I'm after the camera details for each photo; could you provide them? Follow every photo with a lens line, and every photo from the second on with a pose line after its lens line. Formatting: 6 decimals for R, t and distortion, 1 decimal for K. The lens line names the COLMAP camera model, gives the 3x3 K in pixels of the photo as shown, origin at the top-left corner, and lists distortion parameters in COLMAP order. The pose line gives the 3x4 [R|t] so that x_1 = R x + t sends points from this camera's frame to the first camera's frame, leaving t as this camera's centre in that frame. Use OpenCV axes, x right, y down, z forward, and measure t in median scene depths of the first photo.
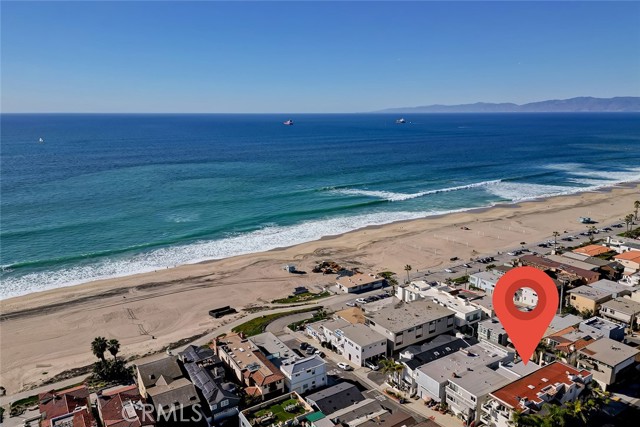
lens RADIAL K [[465.0, 0, 320.0], [0, 465.0, 213.5], [0, 0, 1]] dist [0.047227, -0.003694]
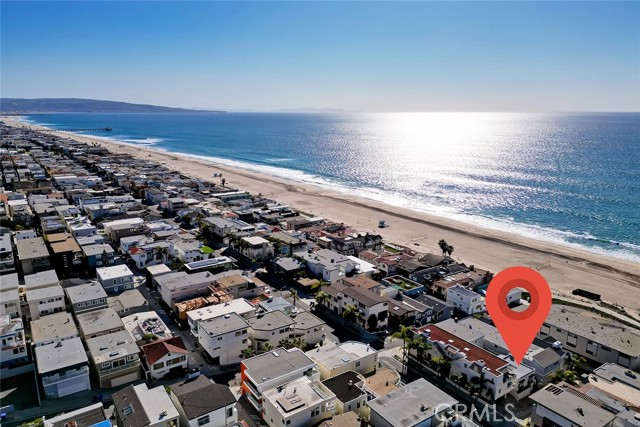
lens RADIAL K [[449.3, 0, 320.0], [0, 449.3, 213.5], [0, 0, 1]] dist [0.064726, -0.060337]
pose [[0.038934, 0.224536, -0.973688, 0.640788], [-0.215533, 0.953376, 0.211234, -0.051398], [0.975720, 0.201638, 0.085513, 0.217880]]
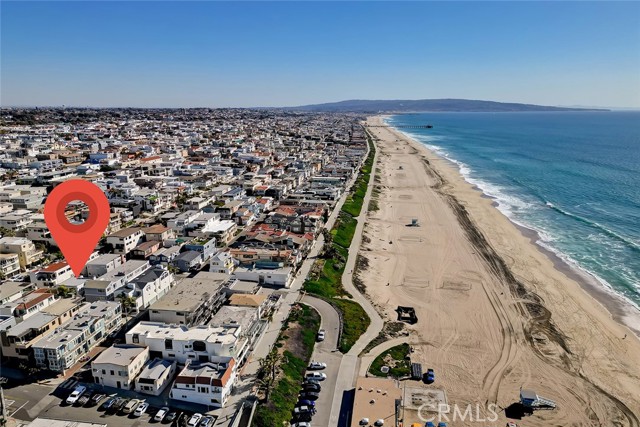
lens RADIAL K [[449.3, 0, 320.0], [0, 449.3, 213.5], [0, 0, 1]] dist [0.064726, -0.060337]
pose [[-0.660824, 0.169943, -0.731048, 0.450978], [-0.162530, 0.918514, 0.360439, -0.230261], [0.732732, 0.357004, -0.579355, 1.109880]]
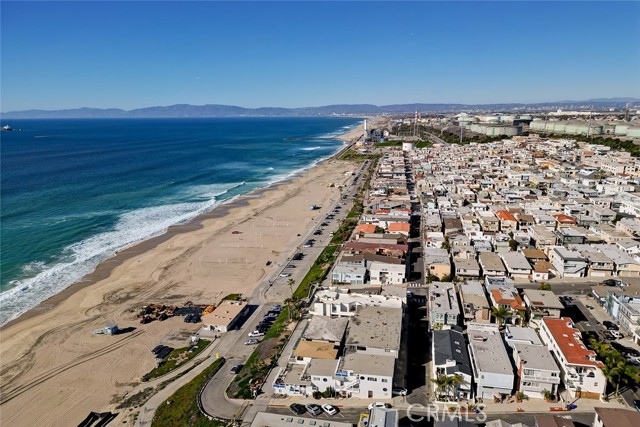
lens RADIAL K [[449.3, 0, 320.0], [0, 449.3, 213.5], [0, 0, 1]] dist [0.064726, -0.060337]
pose [[0.703520, -0.161752, 0.692023, -0.315521], [0.164777, 0.984345, 0.062564, -0.055418], [-0.691309, 0.070015, 0.719160, 0.256318]]
